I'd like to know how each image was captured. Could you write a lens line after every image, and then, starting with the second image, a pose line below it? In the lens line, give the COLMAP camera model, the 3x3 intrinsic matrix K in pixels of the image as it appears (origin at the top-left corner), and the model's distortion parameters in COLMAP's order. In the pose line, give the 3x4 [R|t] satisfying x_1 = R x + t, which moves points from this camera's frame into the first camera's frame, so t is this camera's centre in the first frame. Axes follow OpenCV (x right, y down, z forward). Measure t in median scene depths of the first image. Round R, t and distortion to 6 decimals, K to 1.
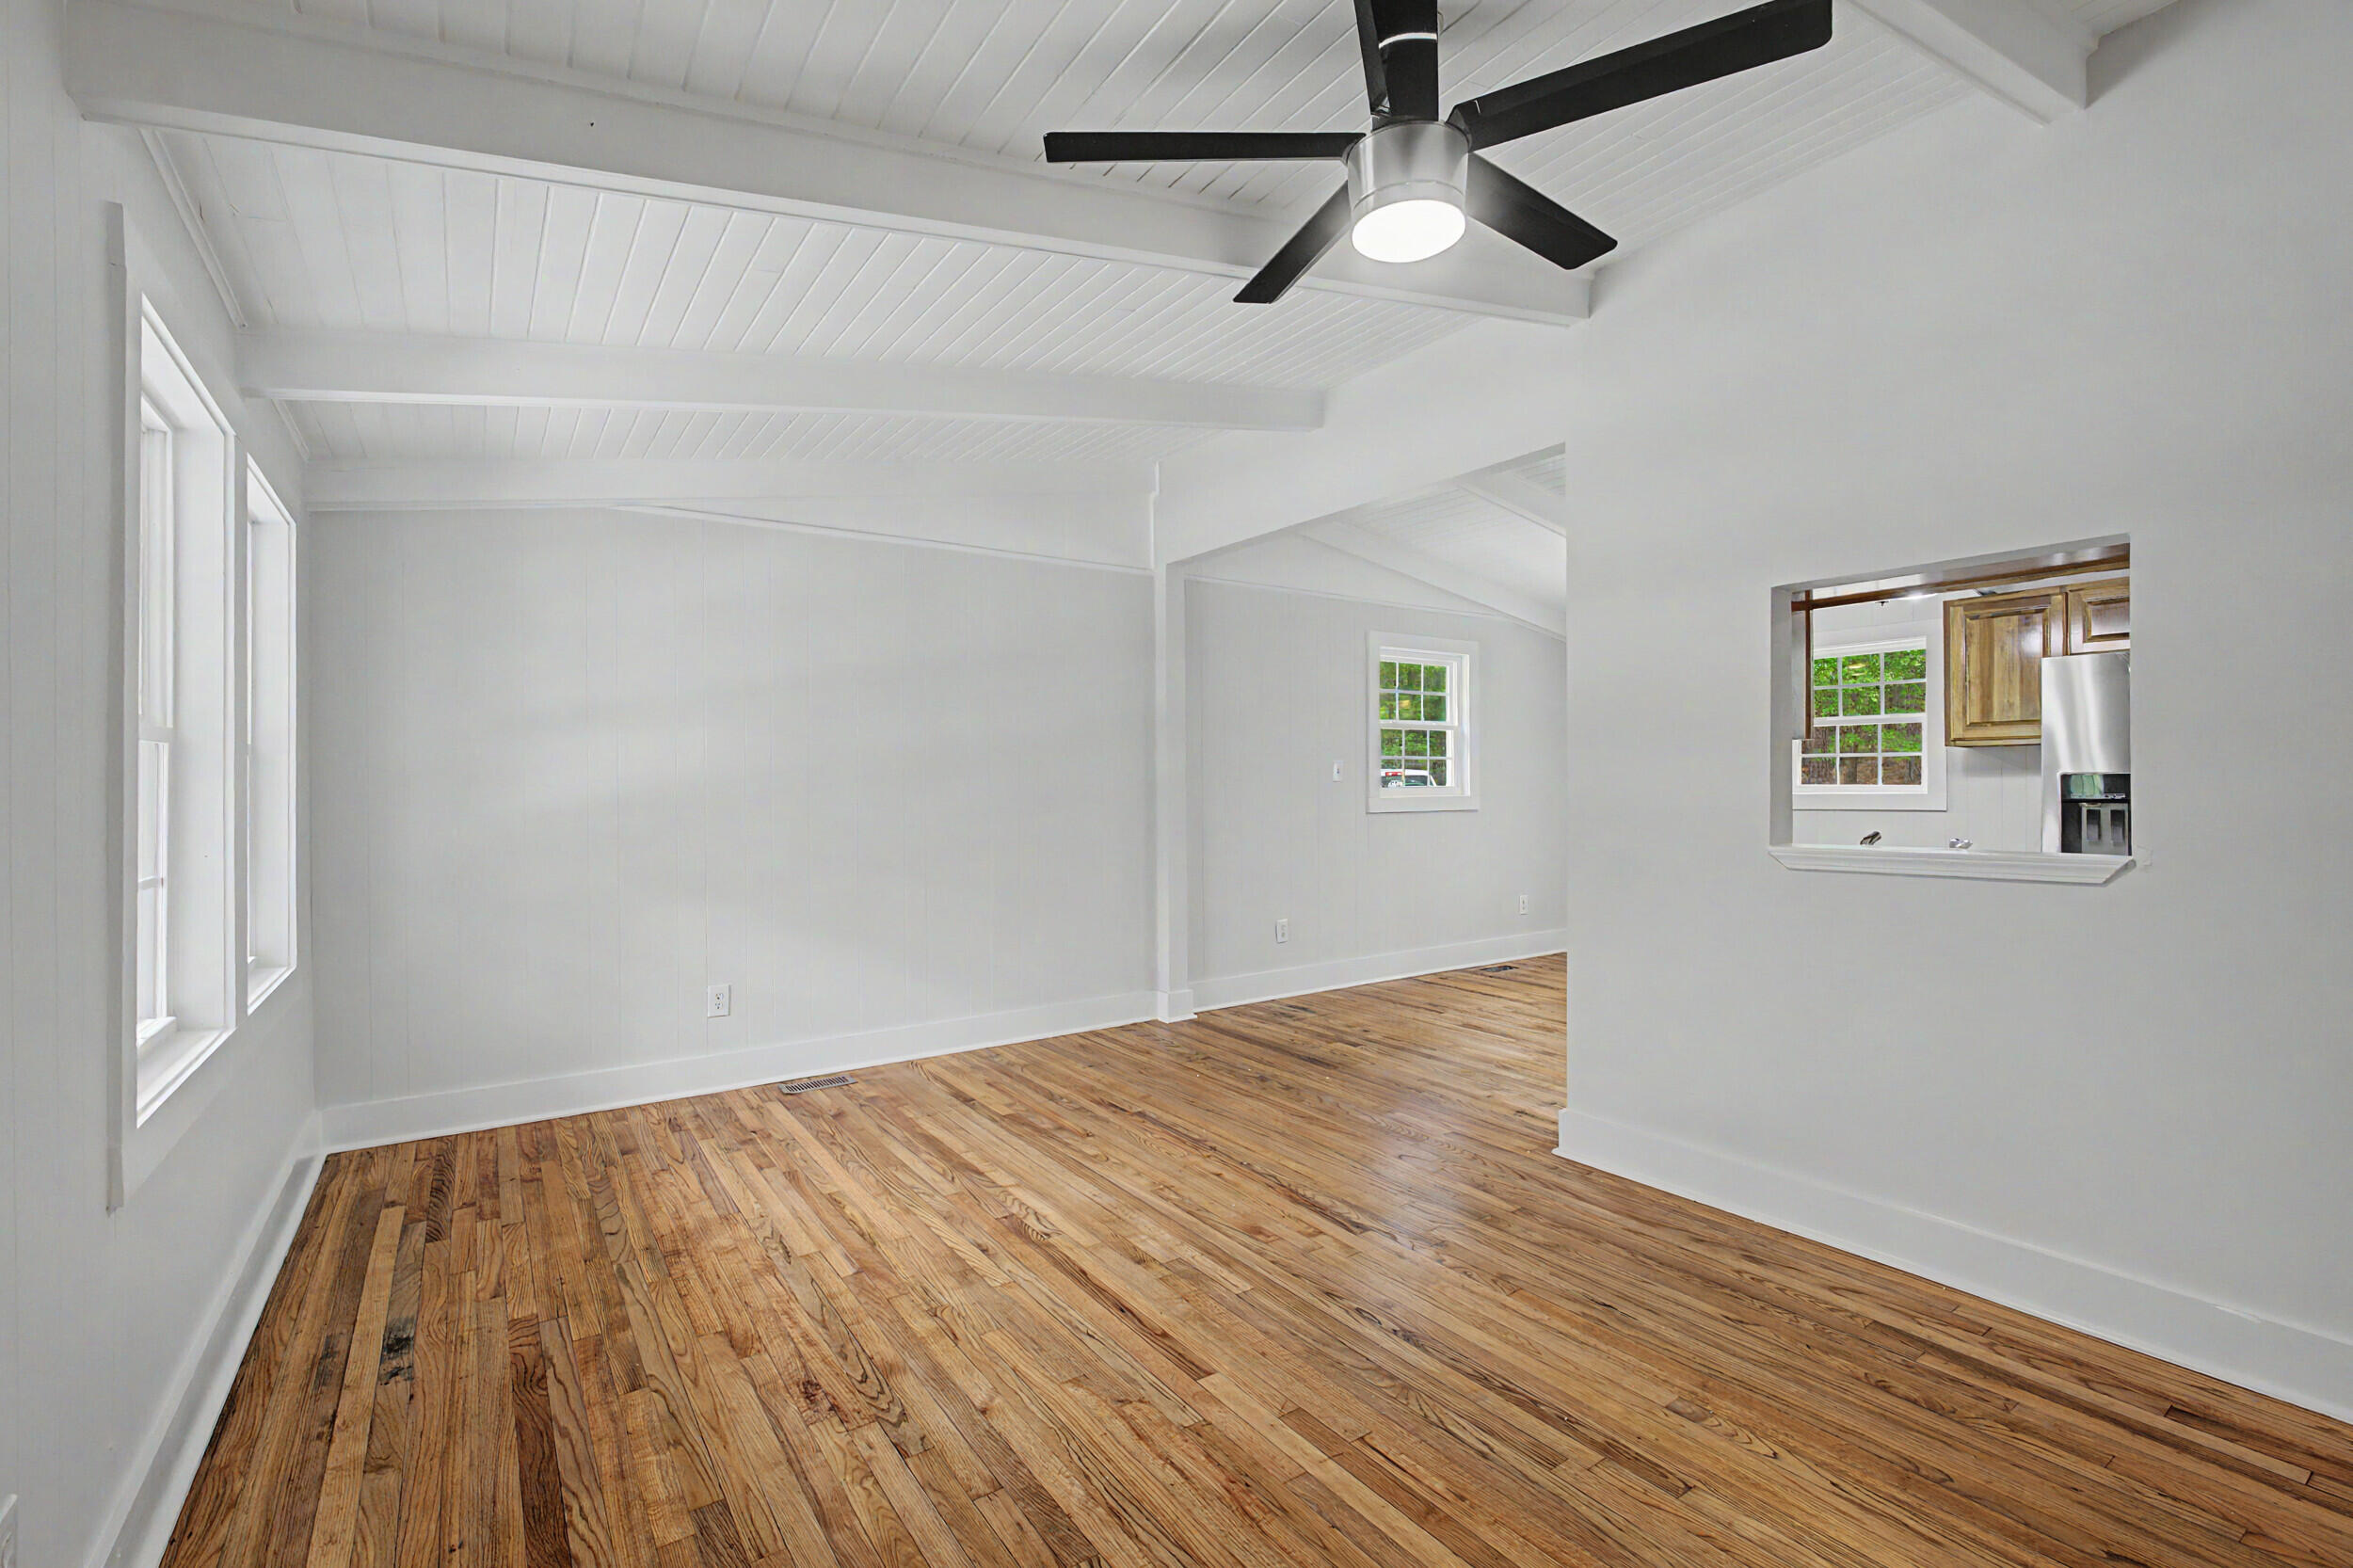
lens RADIAL K [[1035.7, 0, 1172.6], [0, 1035.7, 755.6], [0, 0, 1]] dist [-0.009159, -0.000051]
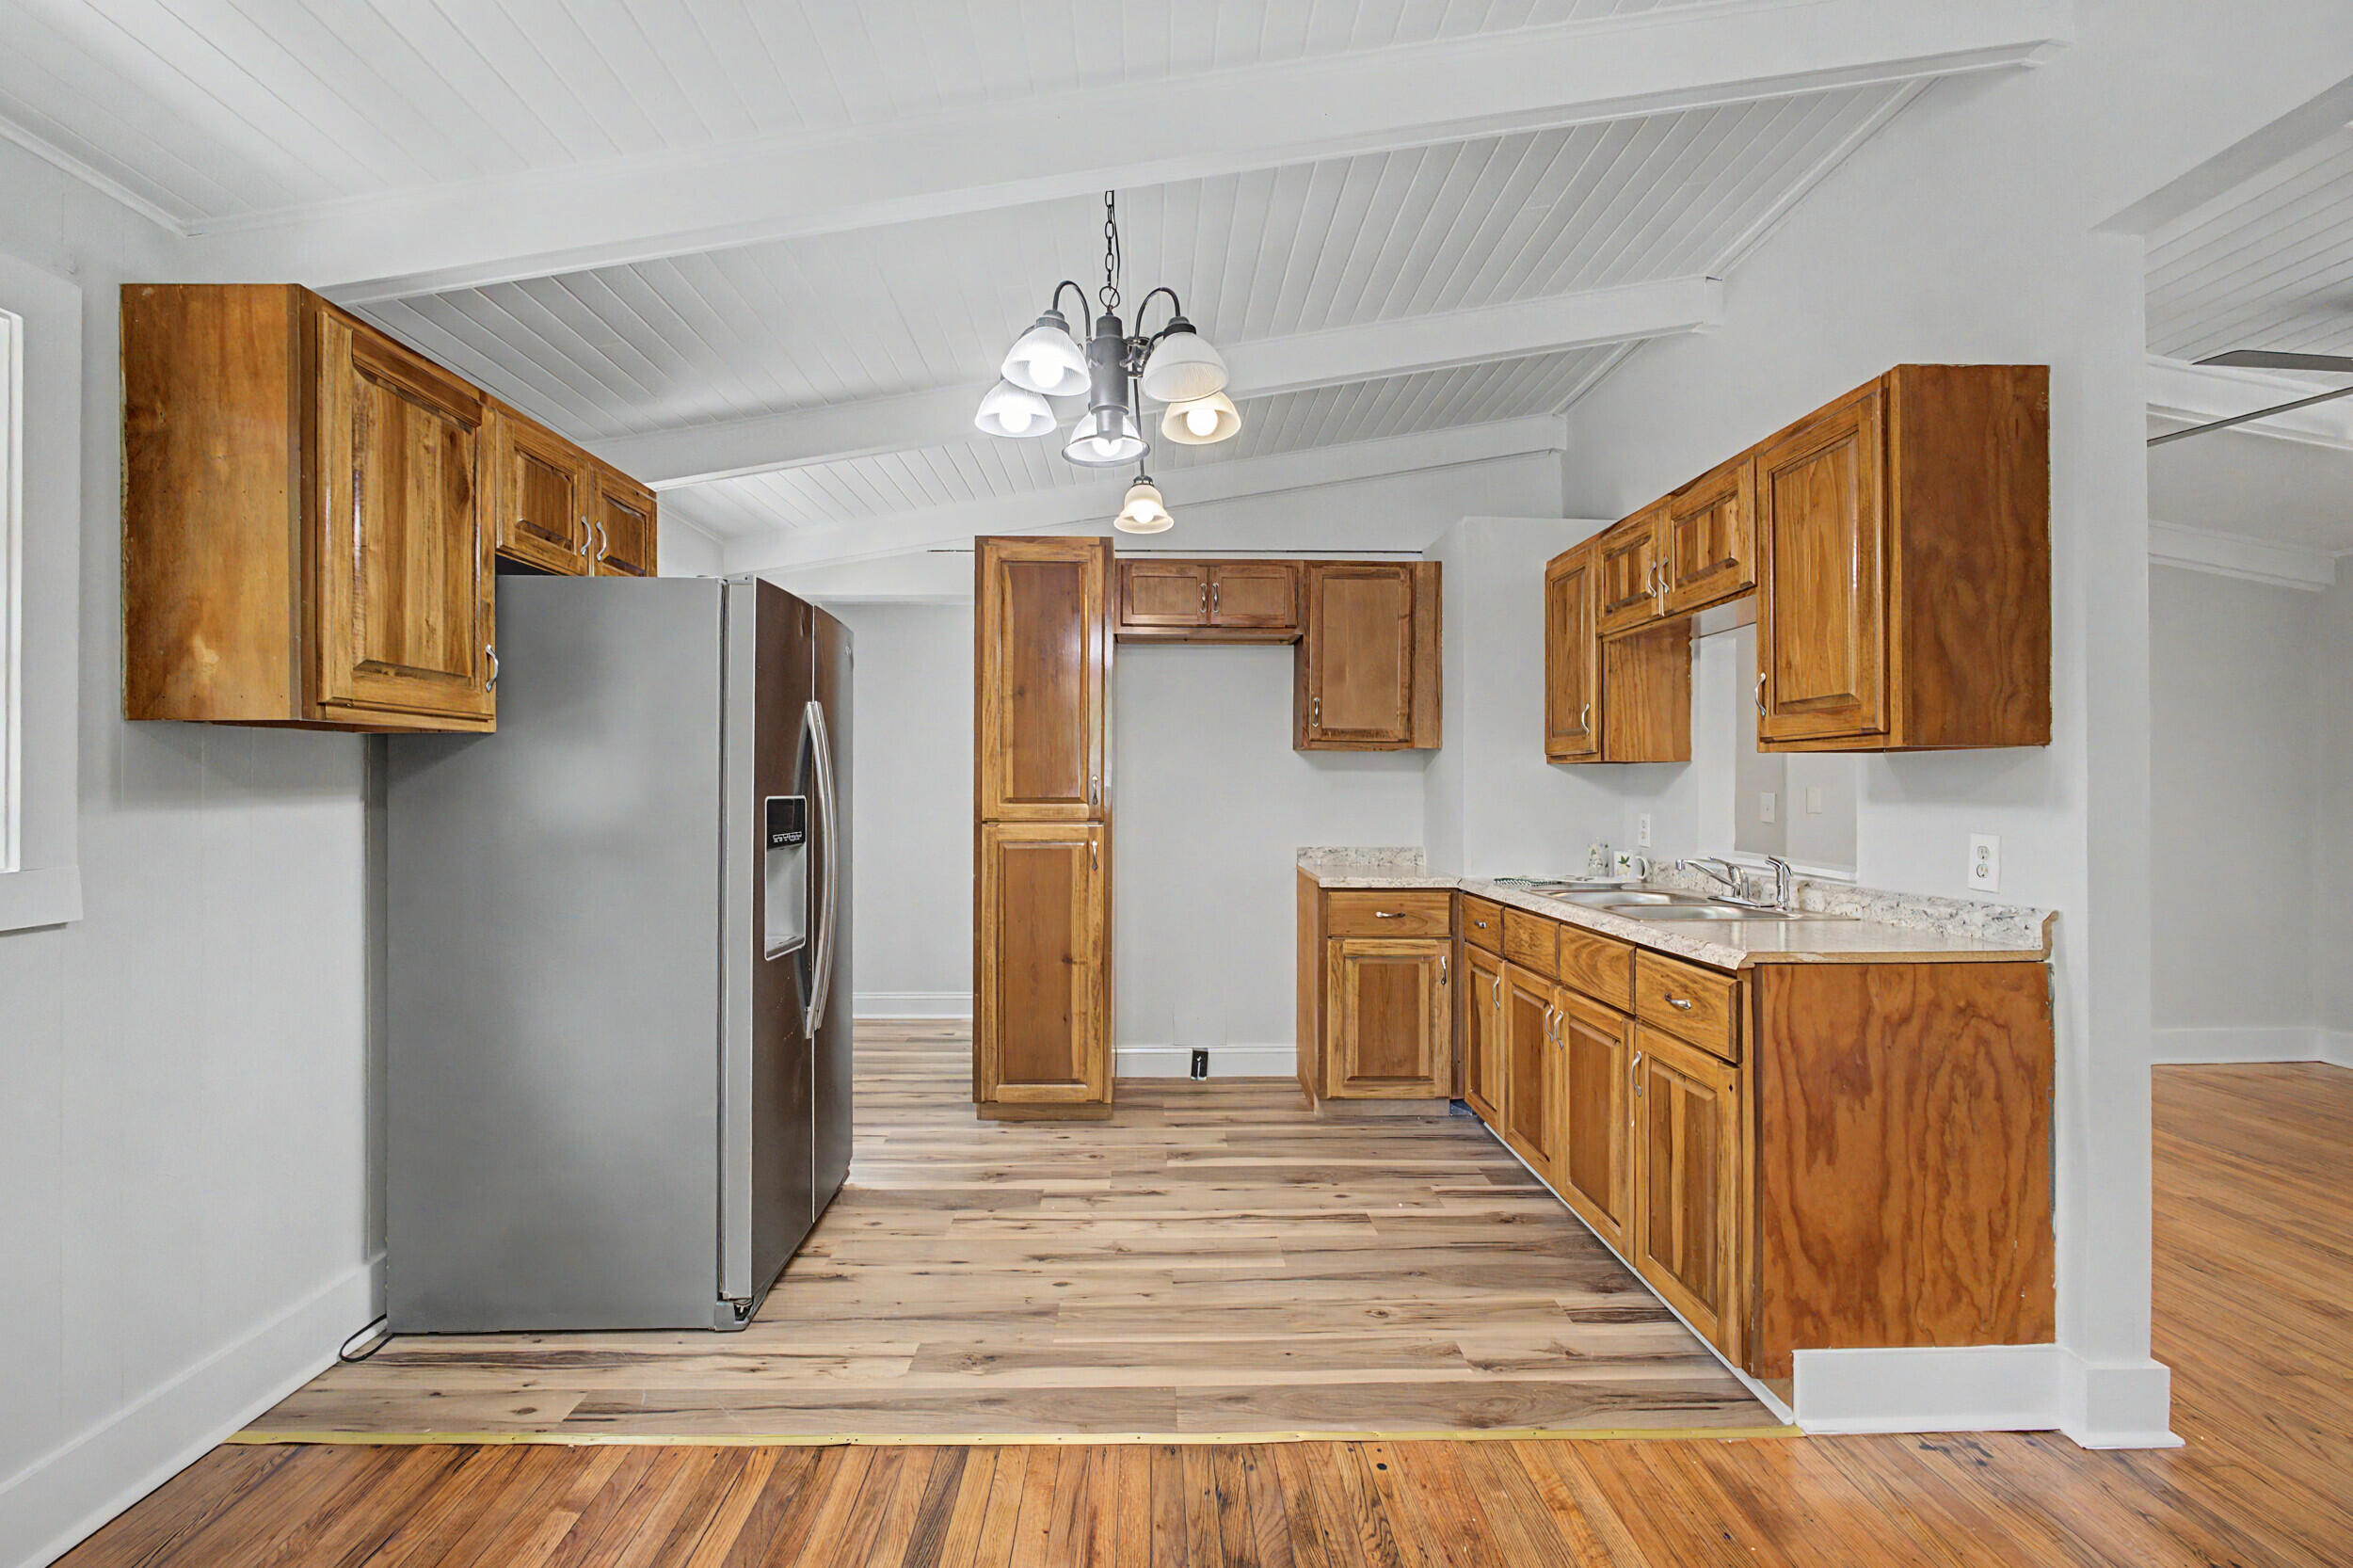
lens RADIAL K [[1018.6, 0, 1179.0], [0, 1018.6, 787.0], [0, 0, 1]] dist [-0.014469, -0.000015]
pose [[-0.847632, 0.010133, 0.530487, 0.337992], [-0.001982, 0.999750, -0.022263, 0.019809], [-0.530580, -0.019922, -0.847400, 1.126352]]
